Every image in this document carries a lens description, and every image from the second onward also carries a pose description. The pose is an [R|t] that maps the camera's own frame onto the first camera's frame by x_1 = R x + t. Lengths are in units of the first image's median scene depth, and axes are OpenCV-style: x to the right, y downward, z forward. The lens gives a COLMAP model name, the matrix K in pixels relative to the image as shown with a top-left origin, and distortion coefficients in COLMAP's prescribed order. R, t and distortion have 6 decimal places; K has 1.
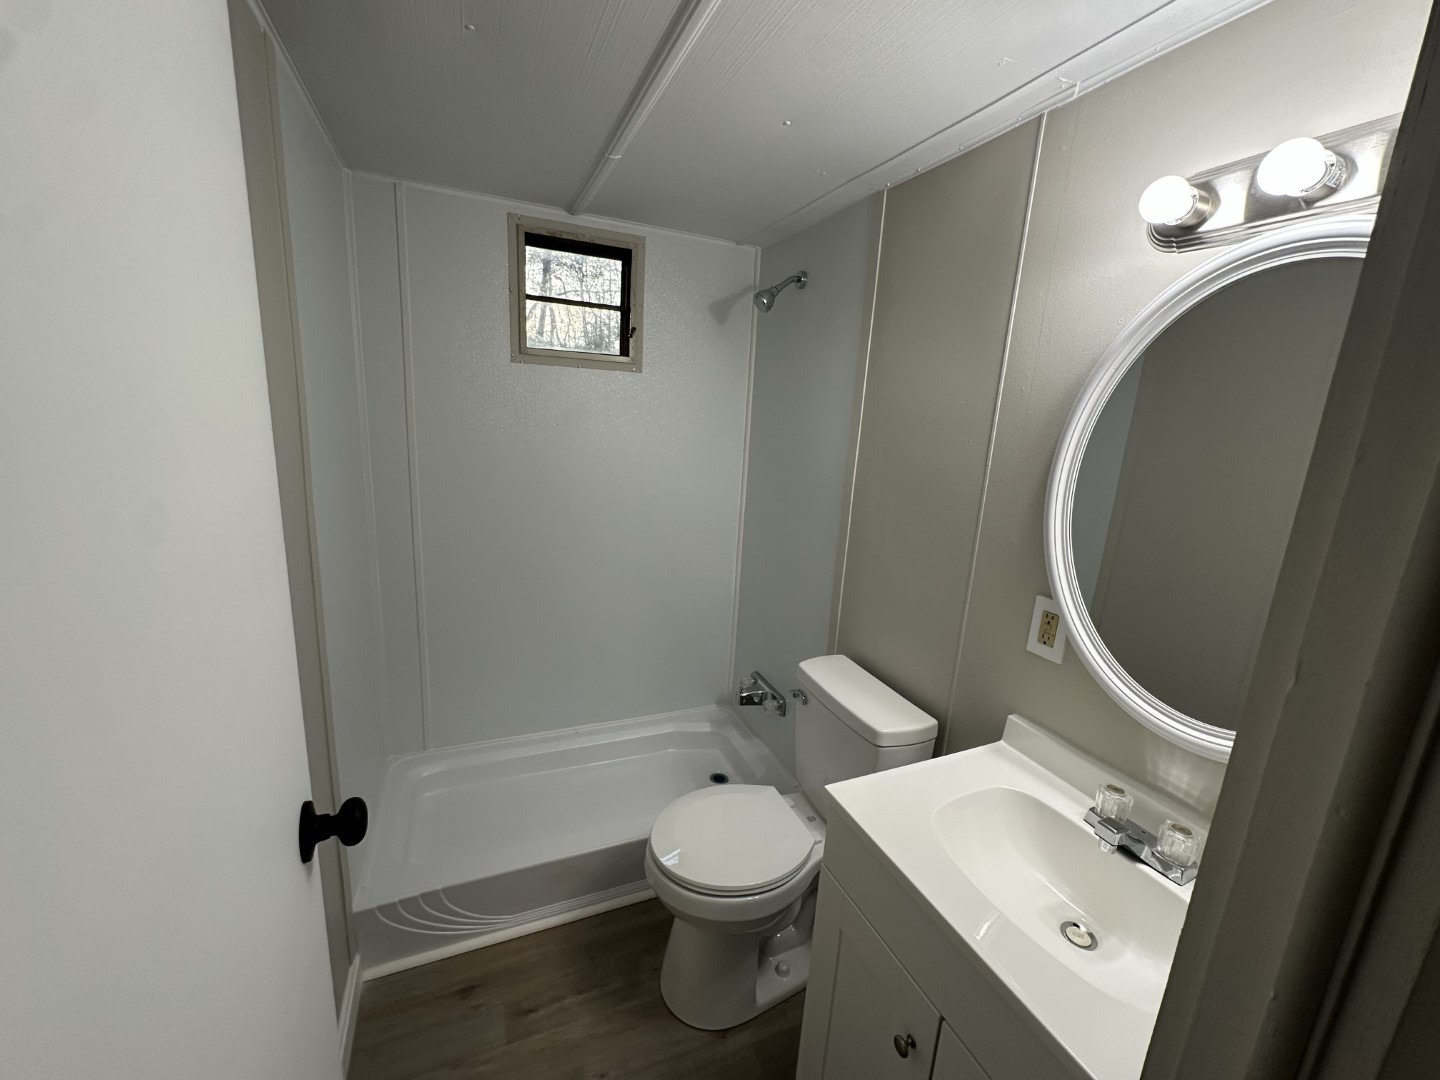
lens RADIAL K [[580.1, 0, 723.0], [0, 580.1, 536.8], [0, 0, 1]] dist [-0.006246, 0.001115]
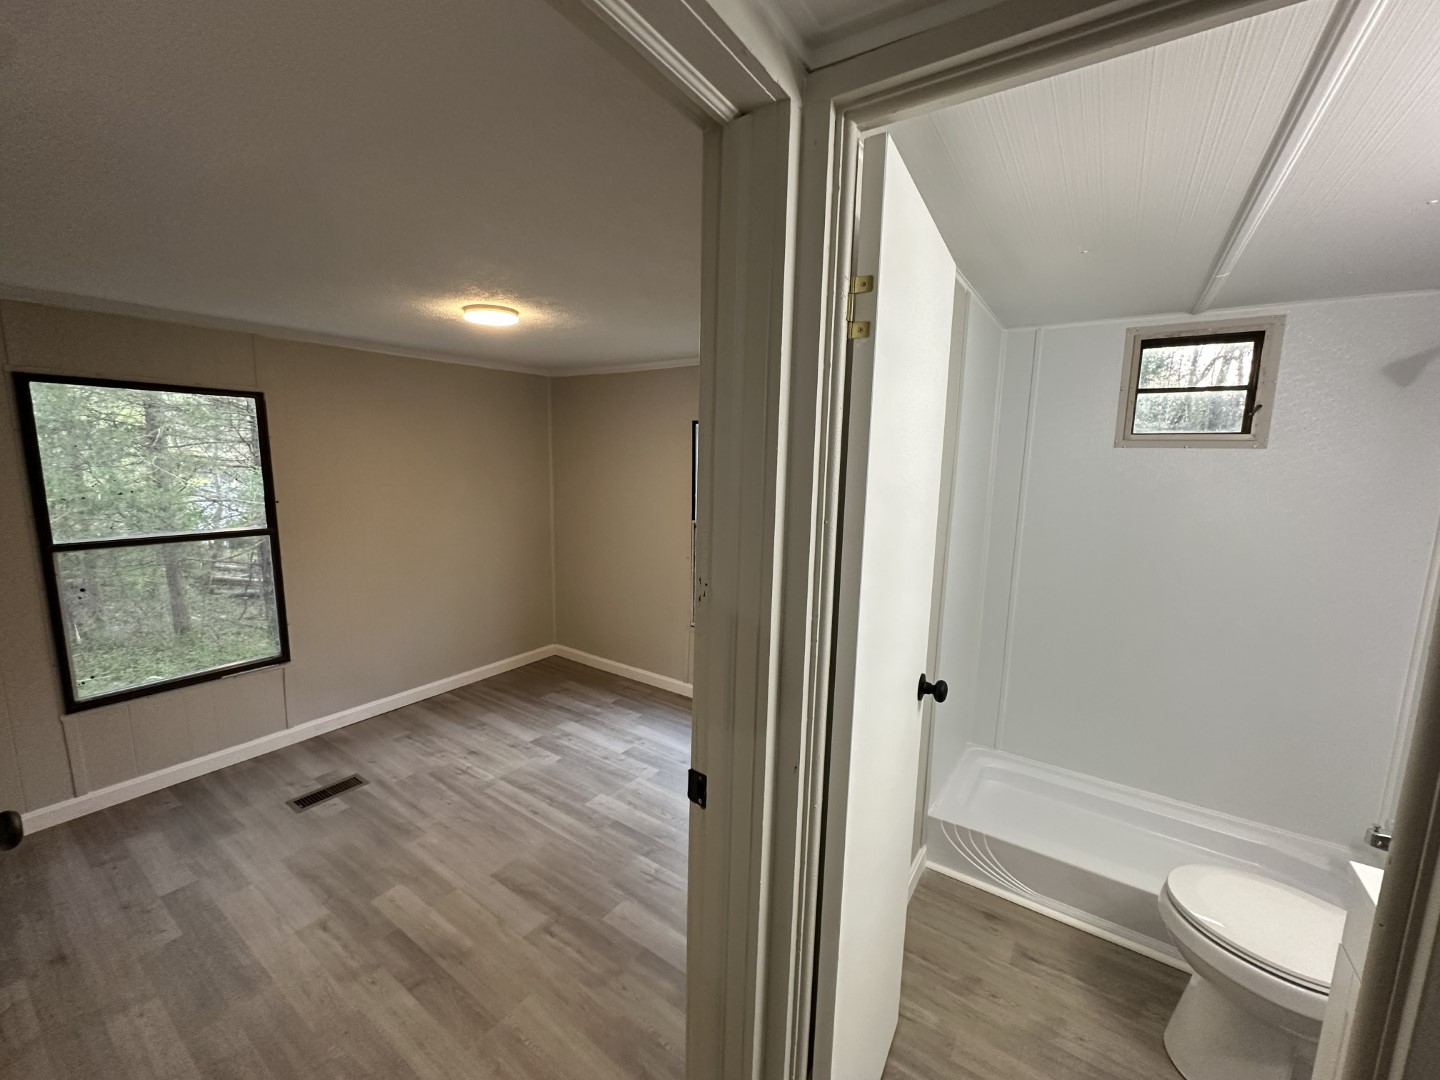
lens RADIAL K [[580.1, 0, 716.9], [0, 580.1, 541.0], [0, 0, 1]] dist [-0.006246, 0.001115]
pose [[0.535330, 0.075088, -0.841299, 0.230873], [-0.169742, 0.985284, -0.020070, 0.054124], [0.827412, 0.153547, 0.540198, -0.313931]]
